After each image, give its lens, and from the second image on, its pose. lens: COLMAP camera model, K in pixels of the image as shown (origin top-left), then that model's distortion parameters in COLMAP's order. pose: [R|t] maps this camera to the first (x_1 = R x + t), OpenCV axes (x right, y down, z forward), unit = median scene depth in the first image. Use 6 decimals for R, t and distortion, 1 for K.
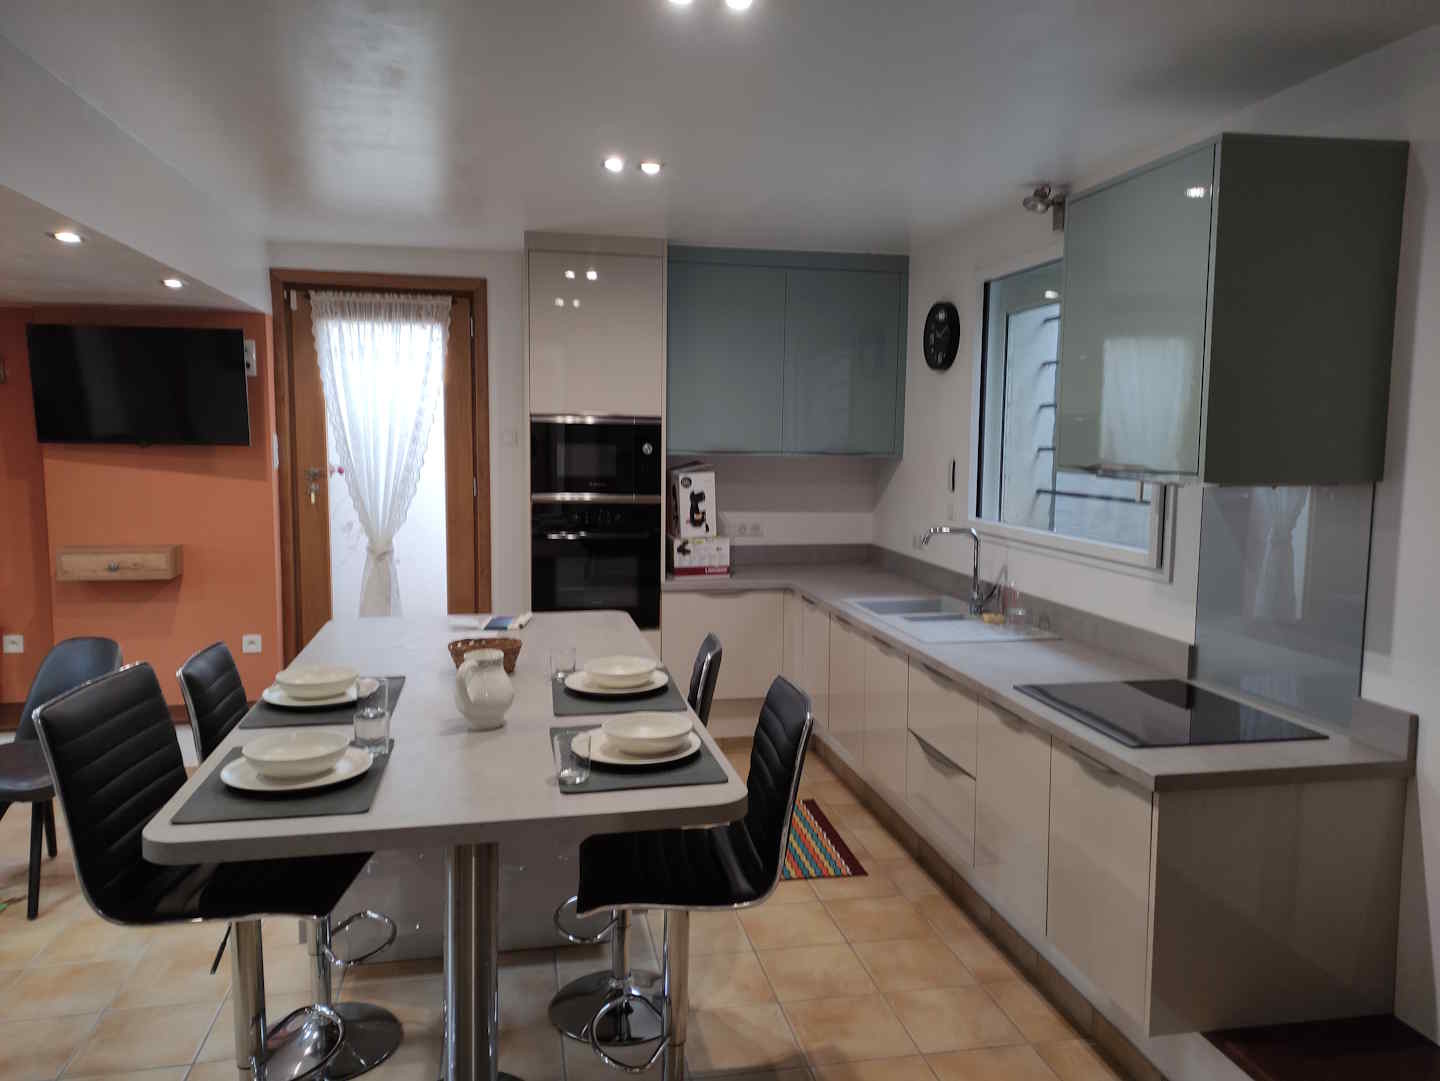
lens RADIAL K [[1051.7, 0, 720.0], [0, 1051.7, 540.5], [0, 0, 1]] dist [0.078563, -0.062542]
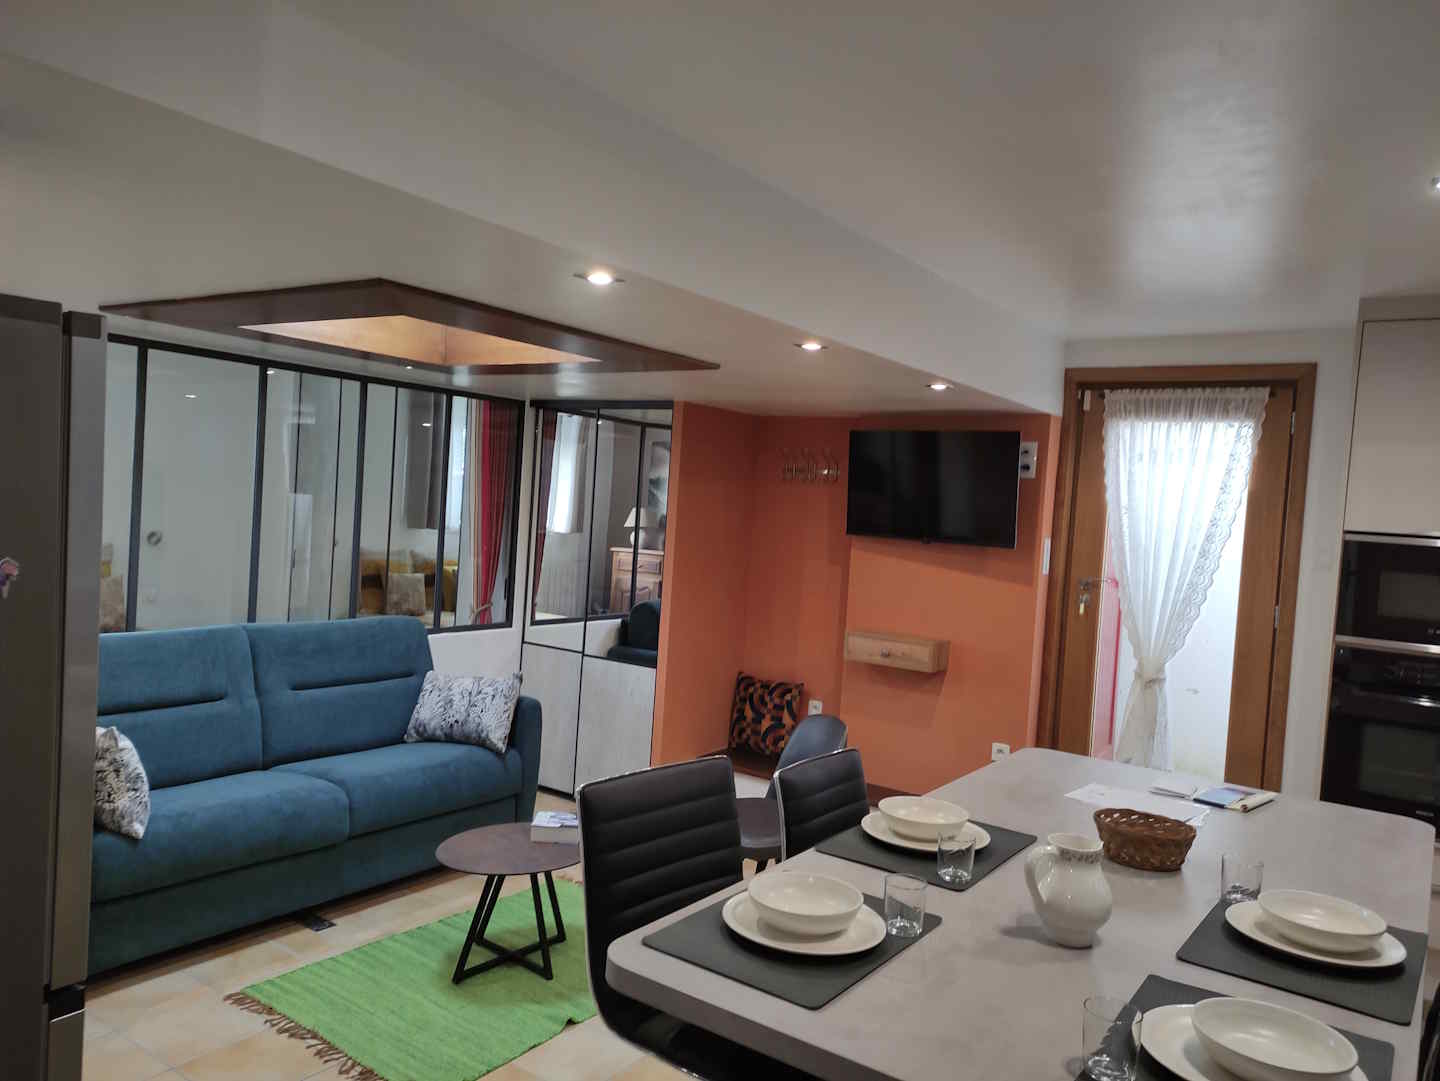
lens RADIAL K [[1051.7, 0, 720.0], [0, 1051.7, 540.5], [0, 0, 1]] dist [0.078563, -0.062542]
pose [[0.692383, 0.060764, -0.718967, 0.062691], [-0.132654, 0.990182, -0.044063, -0.017197], [0.709231, 0.125883, 0.693646, 0.131359]]
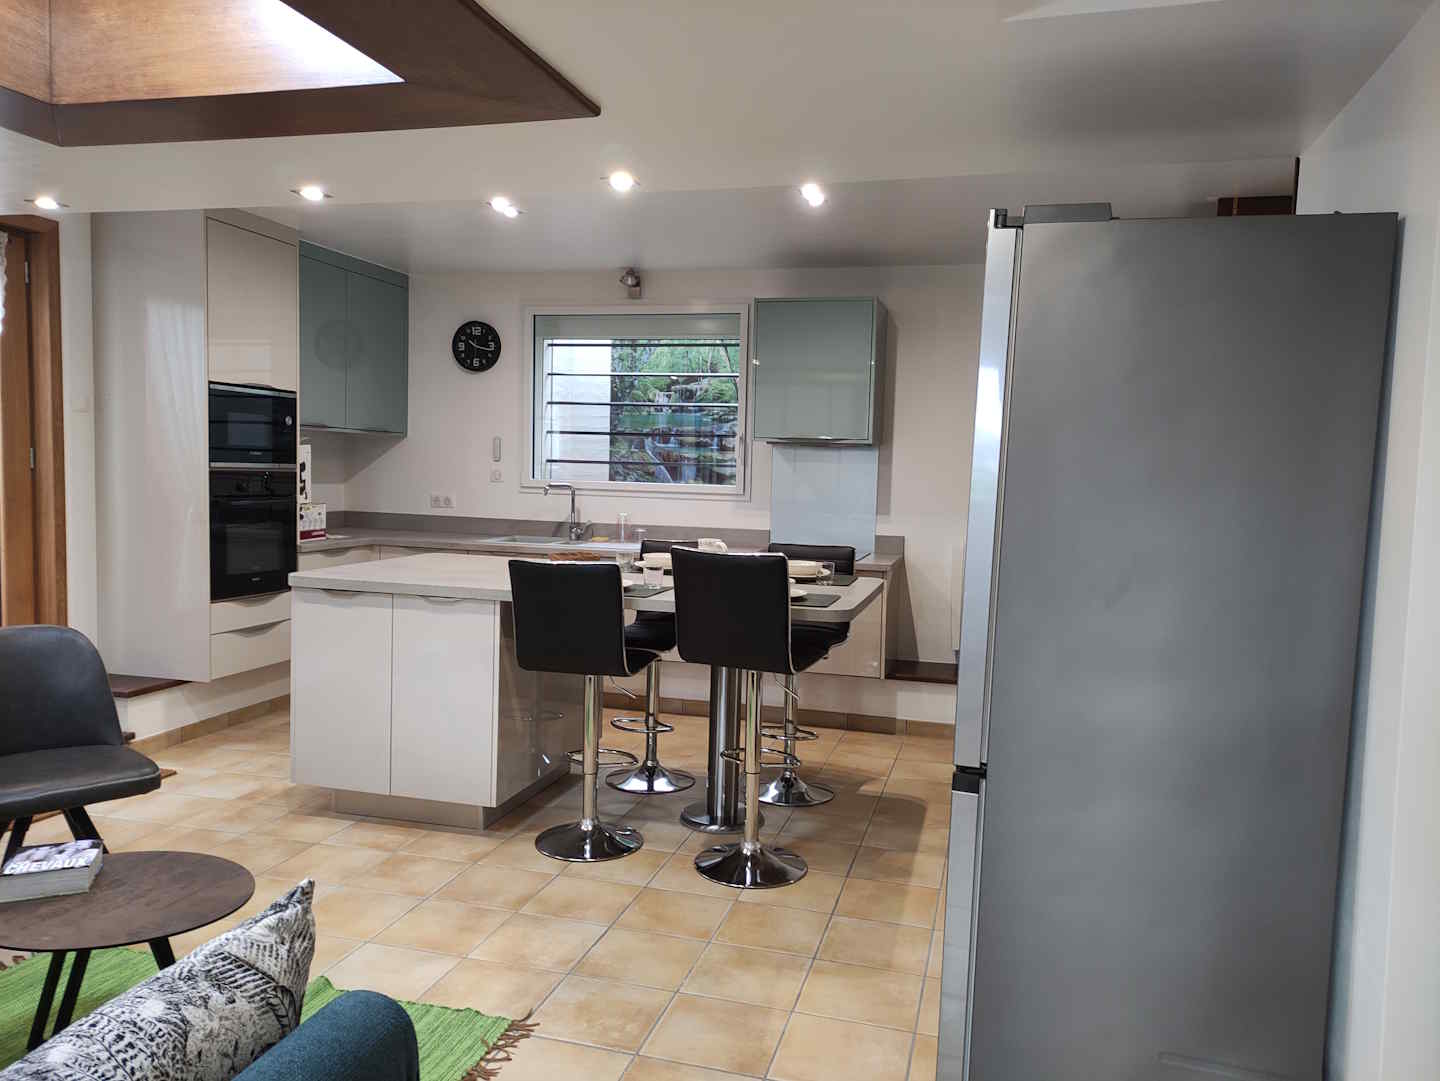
lens RADIAL K [[1051.7, 0, 720.0], [0, 1051.7, 540.5], [0, 0, 1]] dist [0.078563, -0.062542]
pose [[0.460076, -0.063174, 0.885629, -0.810682], [0.067614, 0.997062, 0.035998, 0.024531], [-0.885301, 0.043319, 0.462996, 0.110334]]
